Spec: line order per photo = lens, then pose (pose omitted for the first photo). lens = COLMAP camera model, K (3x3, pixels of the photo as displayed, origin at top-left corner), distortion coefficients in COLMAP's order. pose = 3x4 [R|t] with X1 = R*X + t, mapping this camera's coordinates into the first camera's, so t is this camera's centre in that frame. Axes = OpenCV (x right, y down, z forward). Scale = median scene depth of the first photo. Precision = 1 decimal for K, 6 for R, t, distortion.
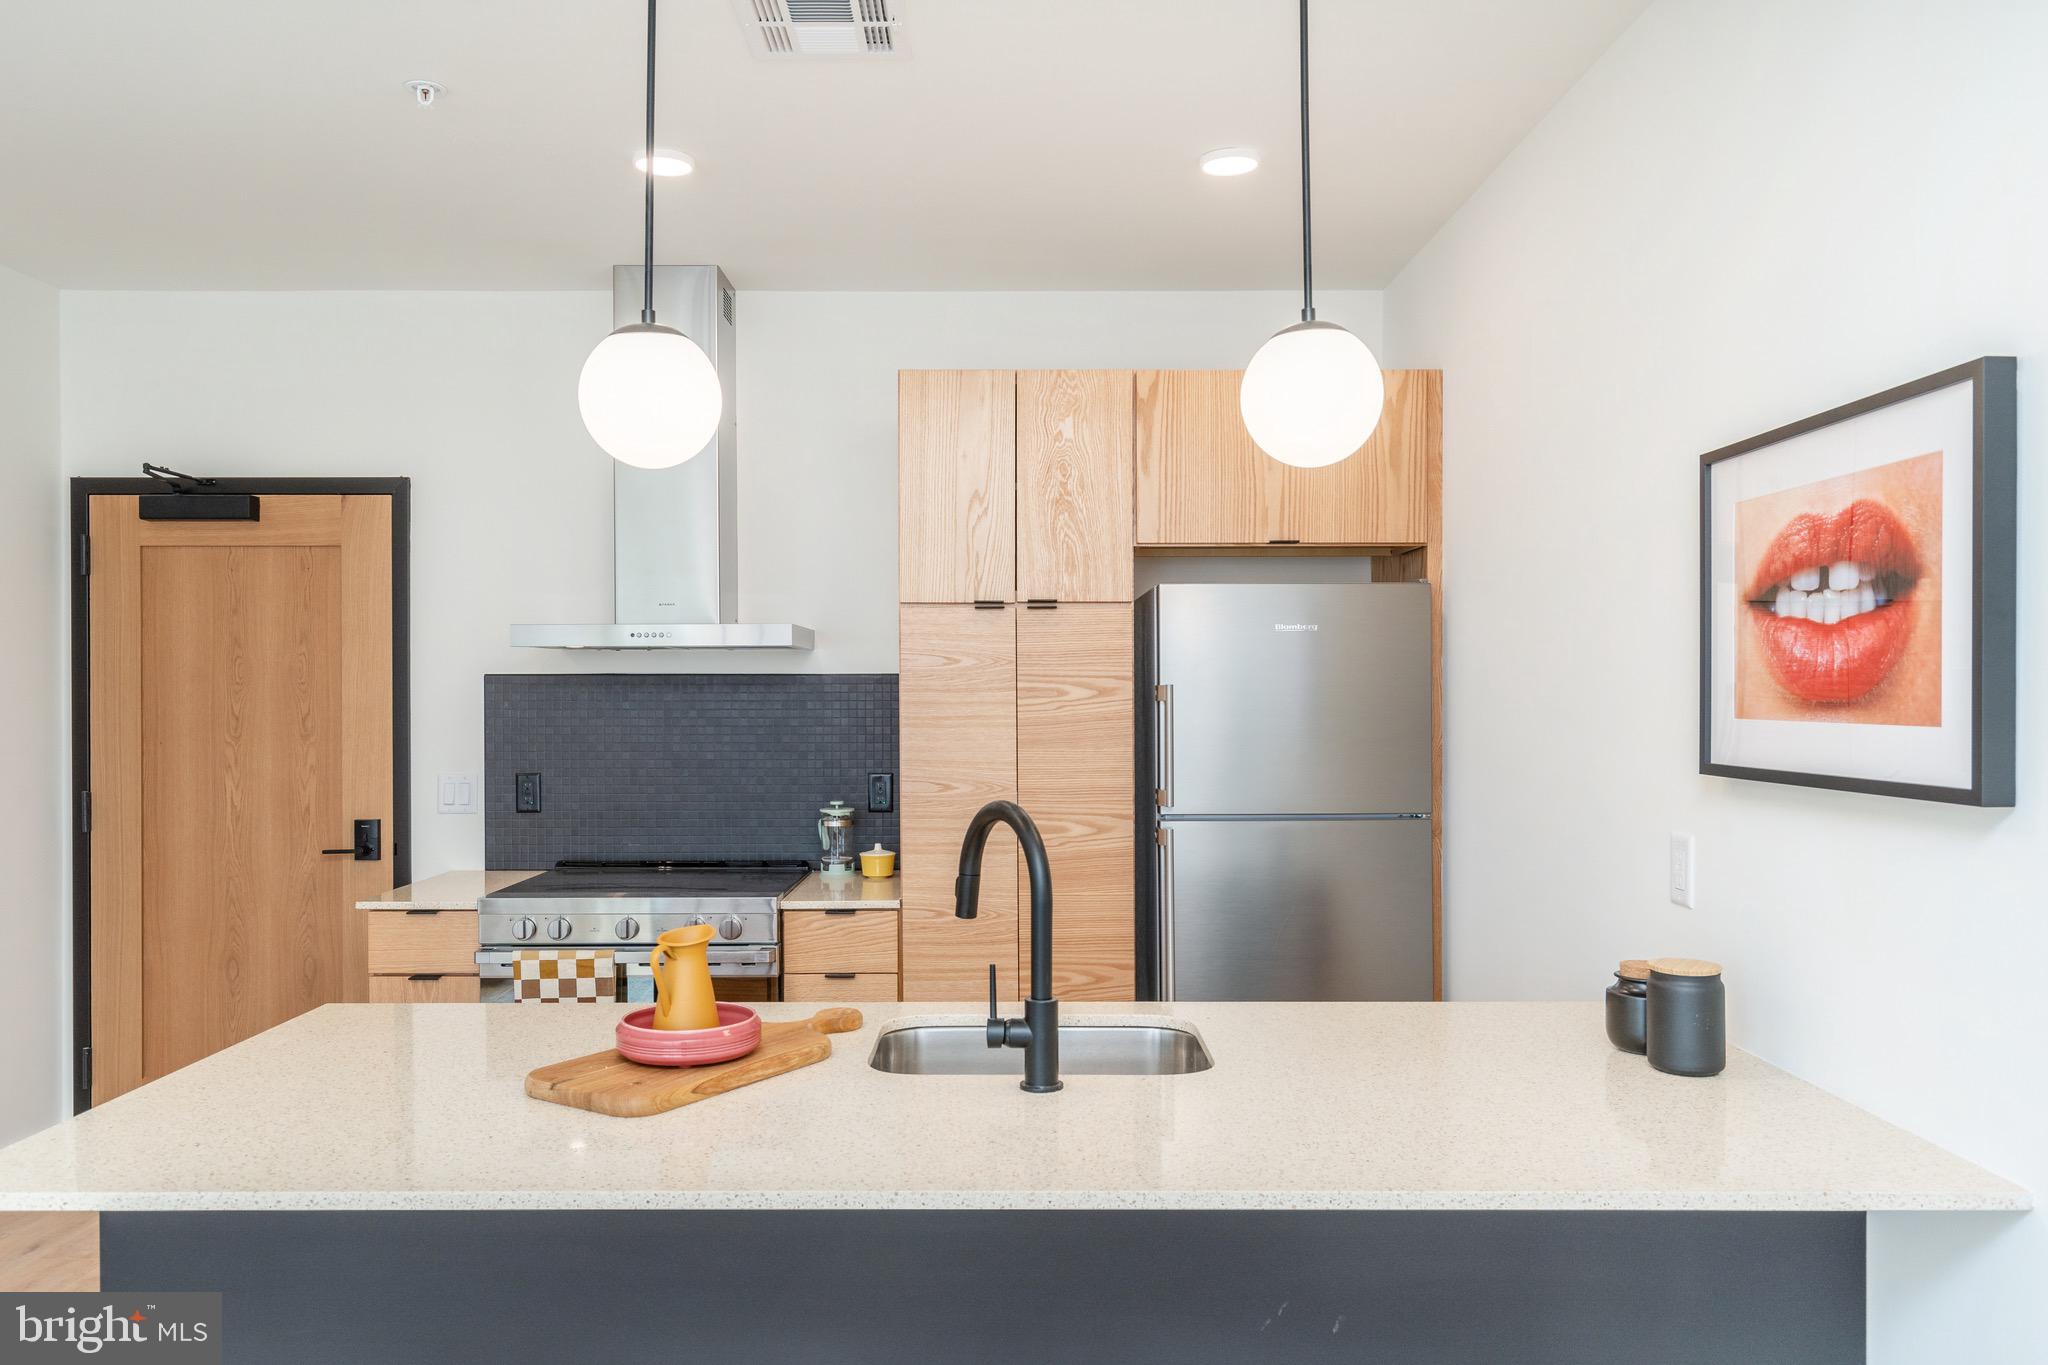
lens RADIAL K [[1426.6, 0, 1025.3], [0, 1426.6, 728.9], [0, 0, 1]] dist [-0.004758, 0.001843]
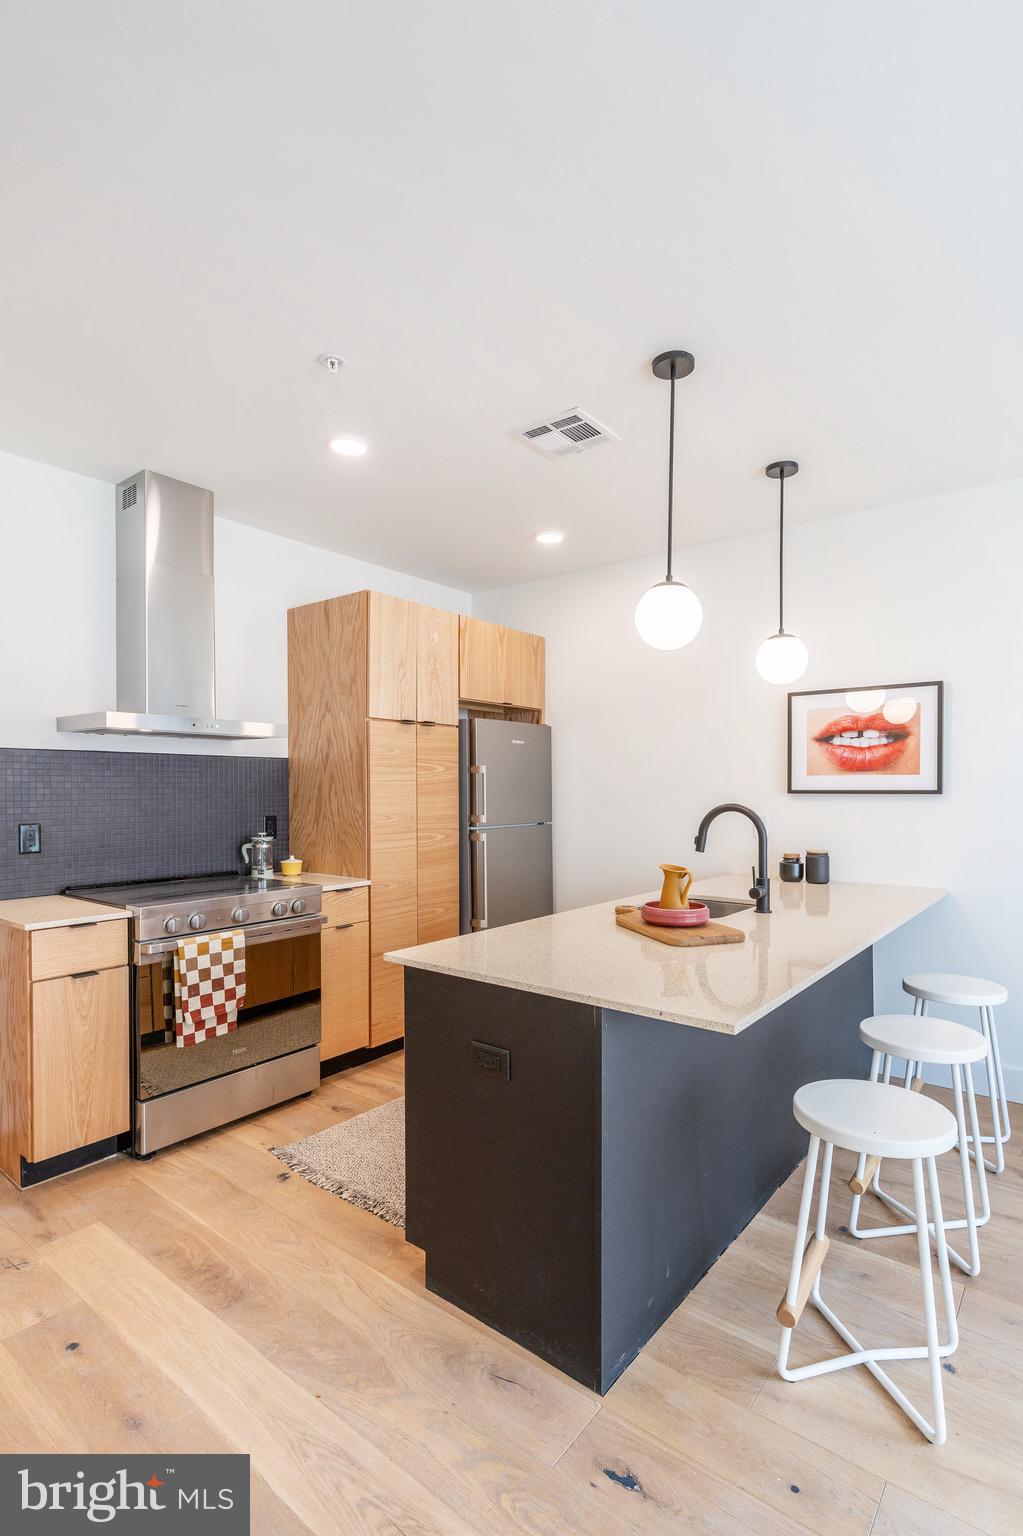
lens RADIAL K [[736.3, 0, 512.1], [0, 736.3, 806.9], [0, 0, 1]] dist [-0.002543, -0.000672]
pose [[0.628983, -0.011945, 0.777327, -0.696570], [0.016729, 0.999858, 0.001828, 0.027611], [-0.777239, 0.011854, 0.629094, 0.275087]]
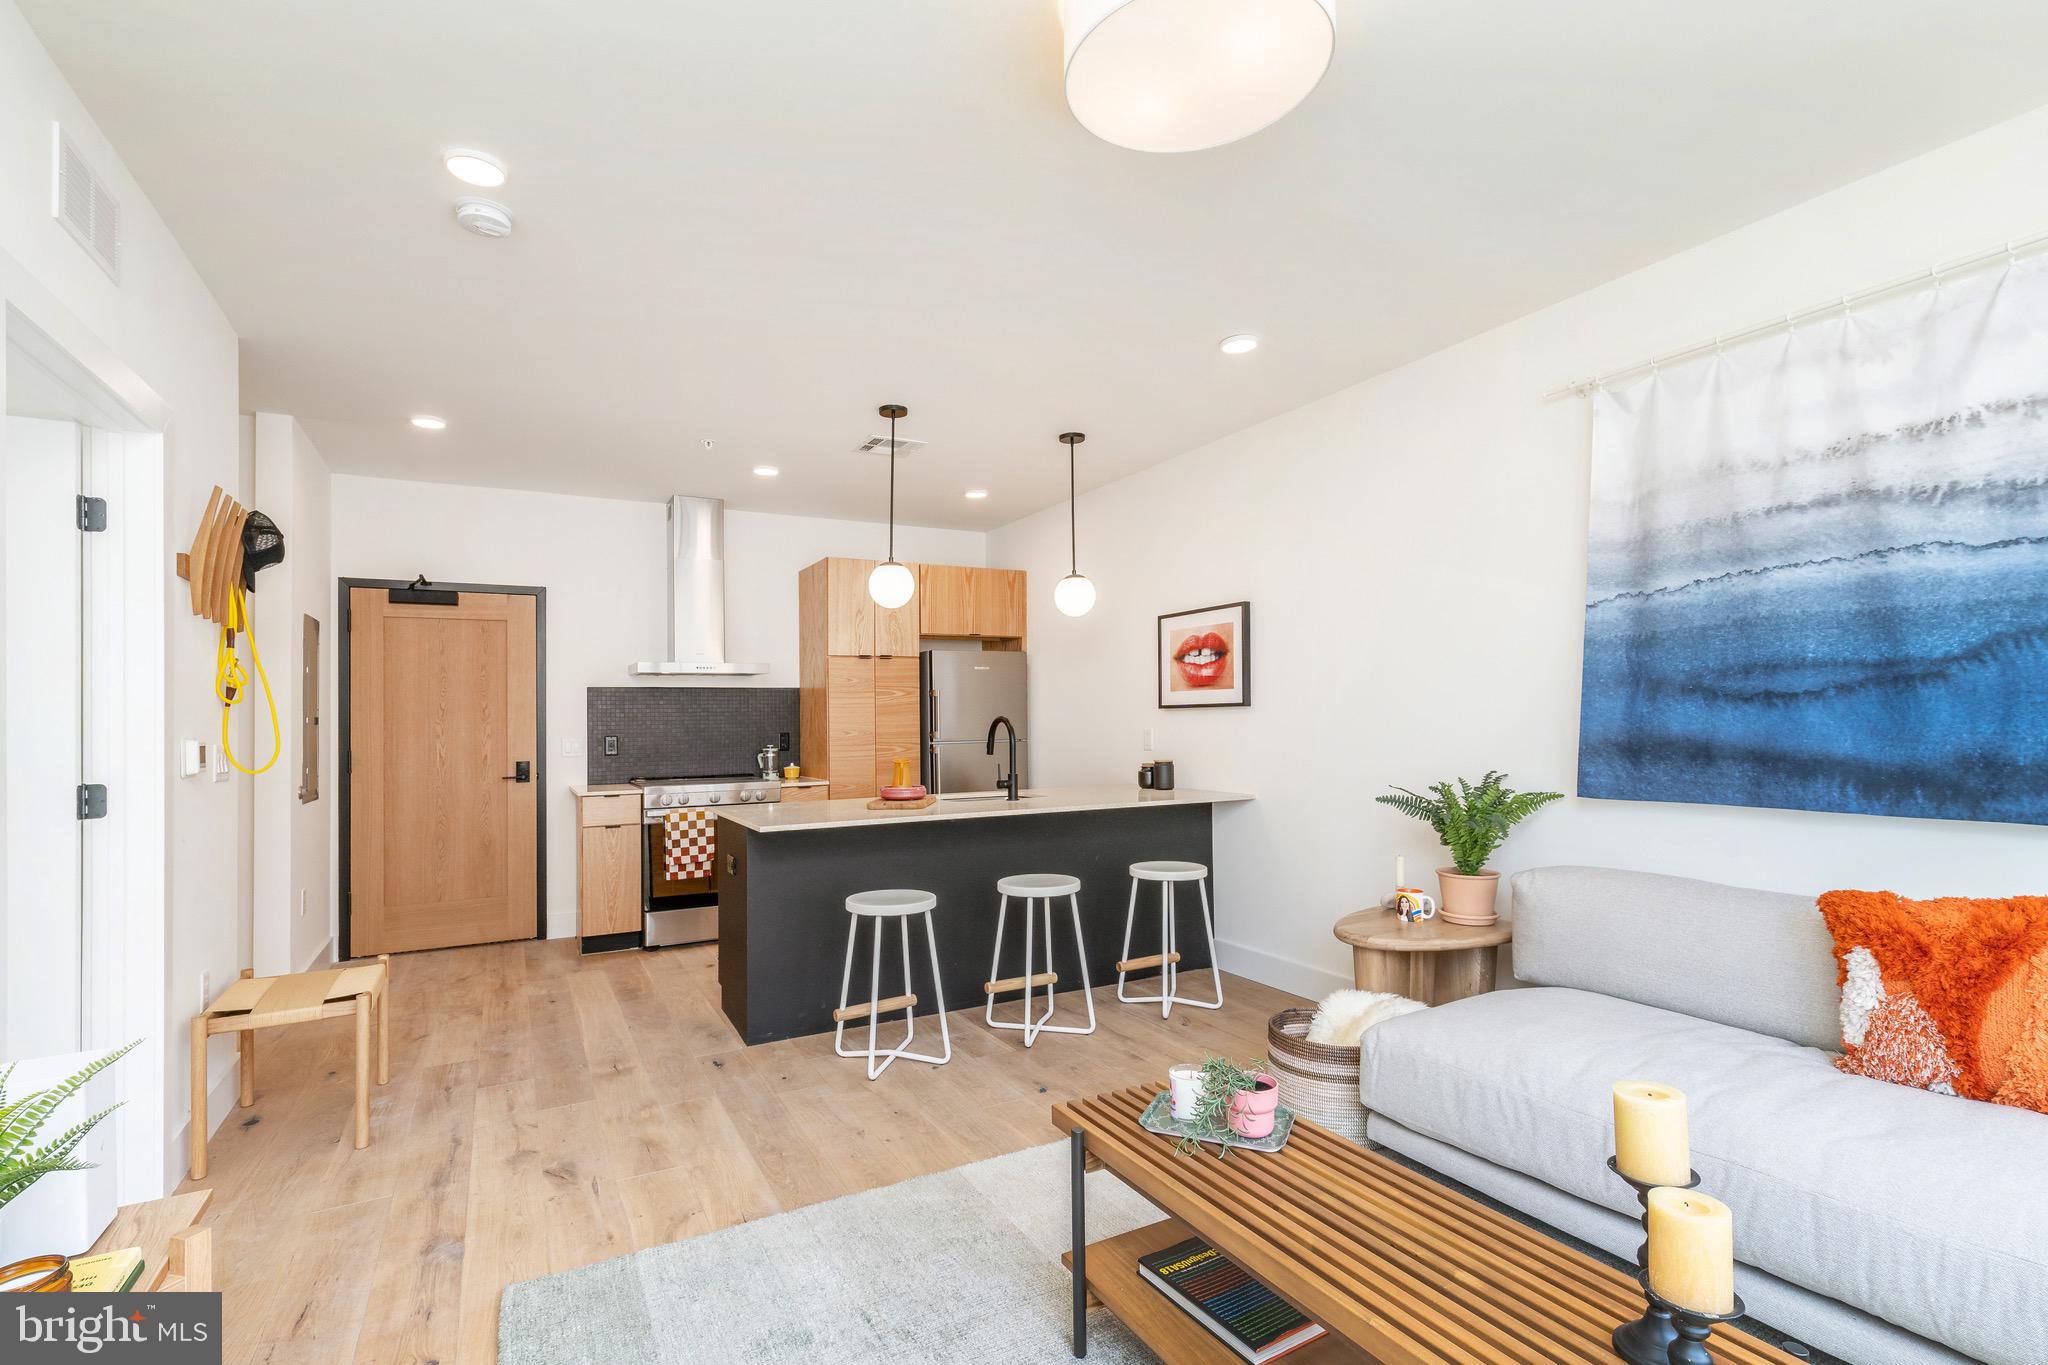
lens RADIAL K [[930.5, 0, 980.0], [0, 930.5, 719.7], [0, 0, 1]] dist [0.000256, -0.000771]
pose [[0.898007, -0.009633, 0.439876, -0.538771], [0.022952, 0.999425, -0.024970, 0.062310], [-0.439382, 0.032519, 0.897712, -0.489230]]
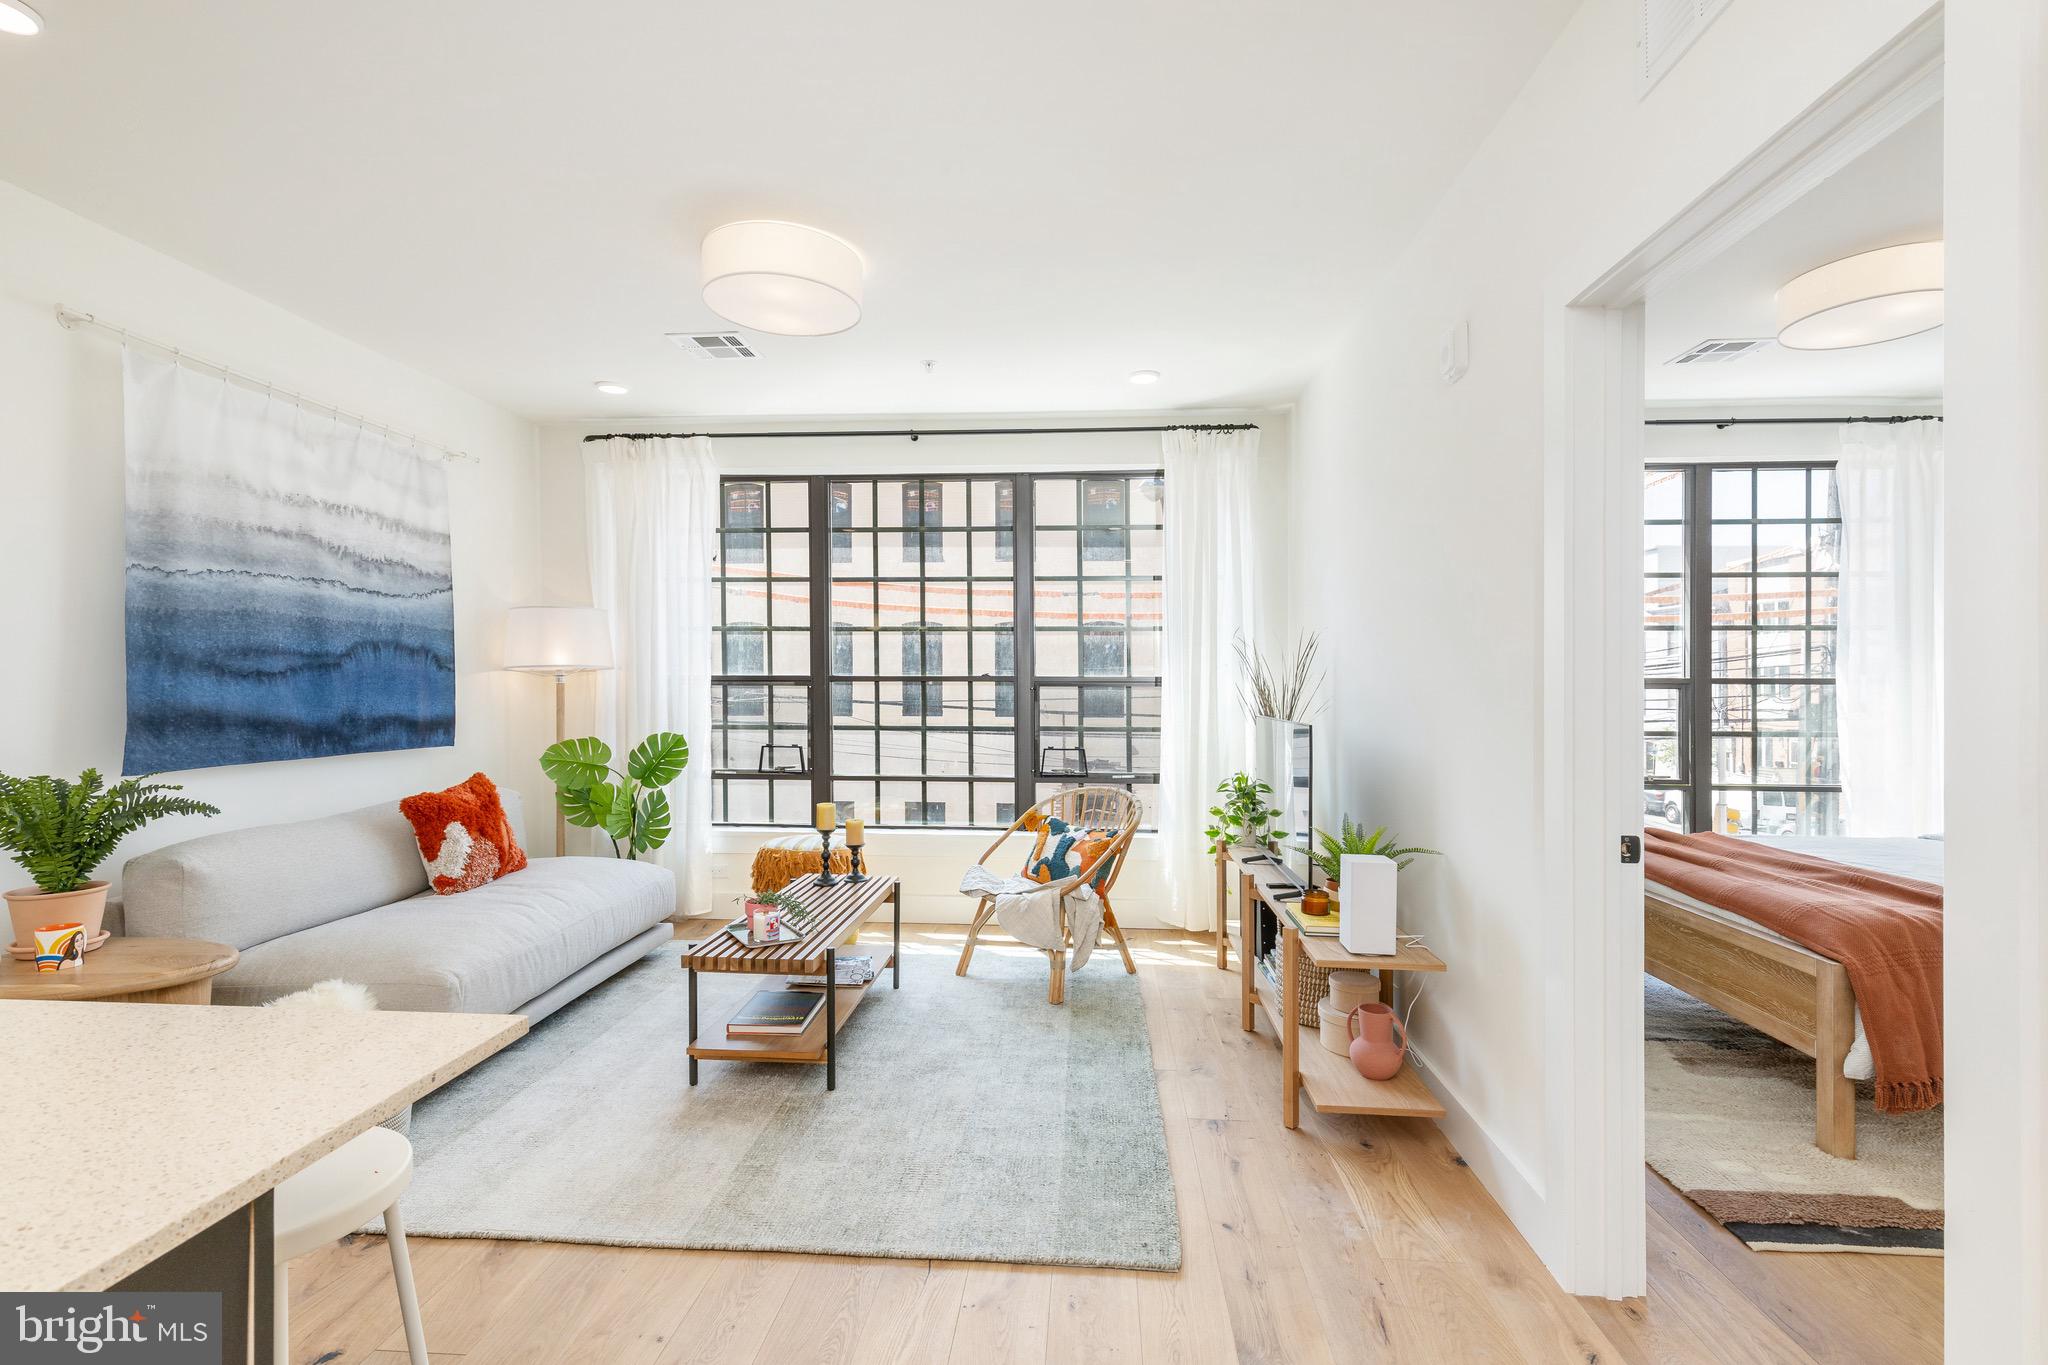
lens RADIAL K [[950.6, 0, 1019.9], [0, 950.6, 689.7], [0, 0, 1]] dist [0.009145, 0.000454]
pose [[-0.995367, 0.000968, 0.096141, -0.508812], [0.003700, 0.999594, 0.028244, 0.033045], [-0.096074, 0.028469, -0.994967, 0.687730]]
